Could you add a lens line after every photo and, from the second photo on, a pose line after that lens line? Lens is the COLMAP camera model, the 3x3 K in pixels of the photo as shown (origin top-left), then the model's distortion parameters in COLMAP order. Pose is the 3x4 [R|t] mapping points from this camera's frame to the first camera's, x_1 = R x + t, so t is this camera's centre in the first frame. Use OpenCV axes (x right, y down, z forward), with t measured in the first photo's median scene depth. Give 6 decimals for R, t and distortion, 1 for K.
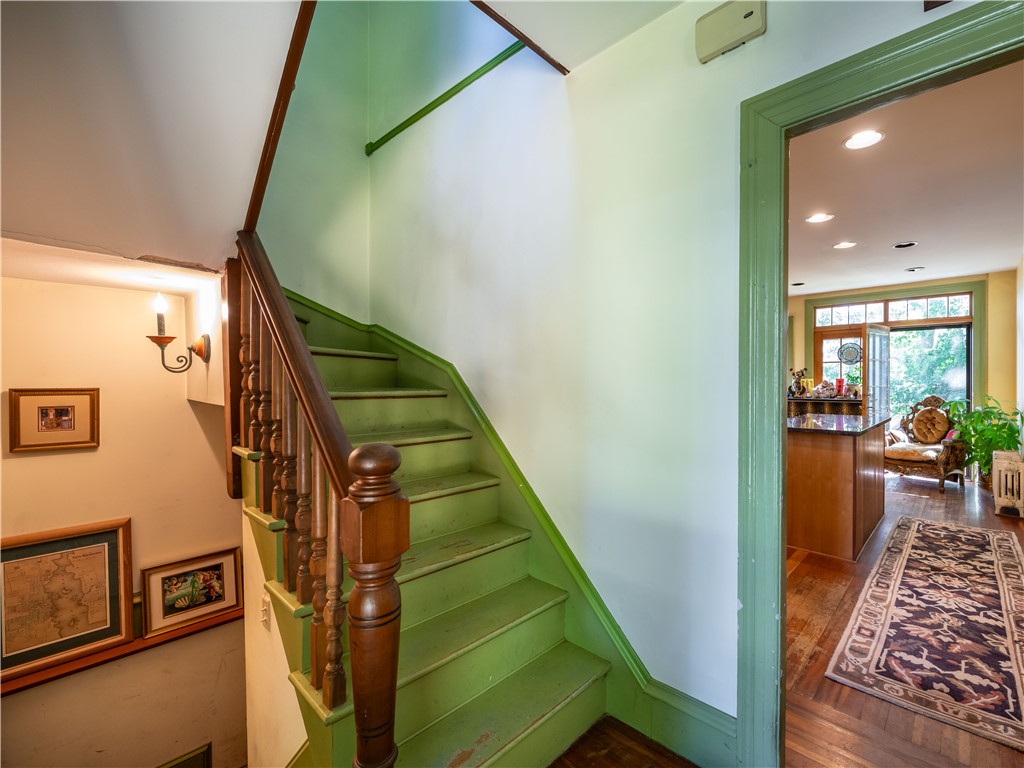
lens RADIAL K [[447.1, 0, 512.0], [0, 447.1, 384.0], [0, 0, 1]] dist [0.002663, -0.008029]
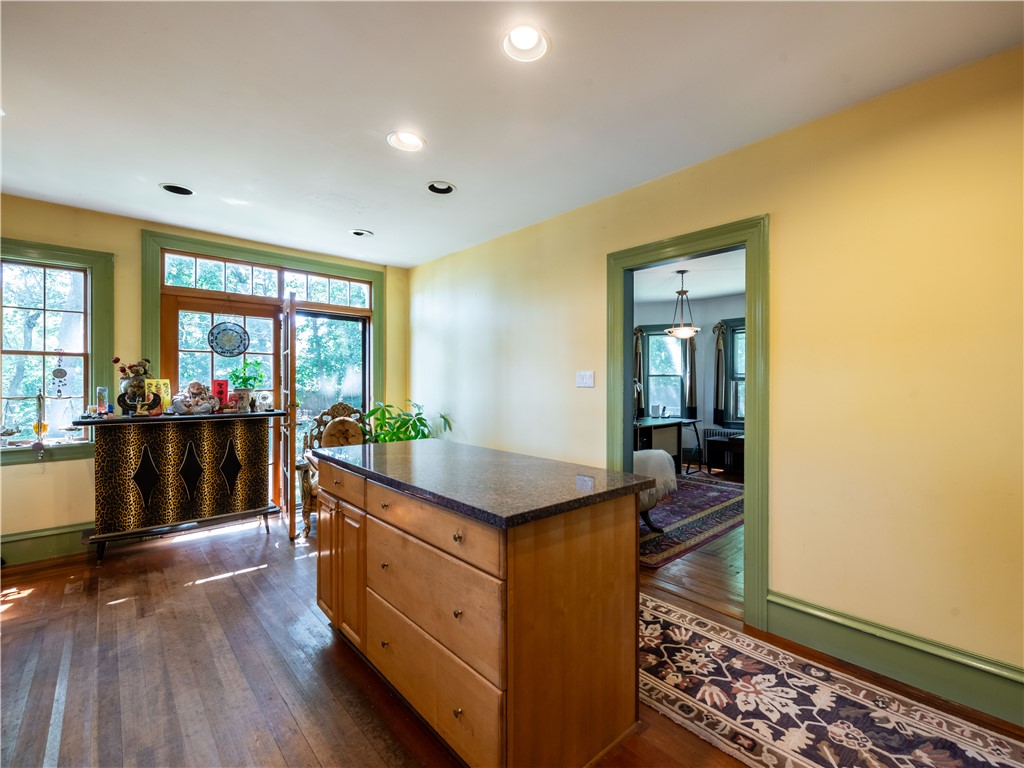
lens RADIAL K [[454.1, 0, 568.6], [0, 454.1, 385.9], [0, 0, 1]] dist [0.011149, -0.009610]
pose [[-0.027531, -0.001453, 0.999620, 0.055559], [0.004942, 0.999987, 0.001590, -0.001209], [-0.999609, 0.004984, -0.027524, 0.269148]]
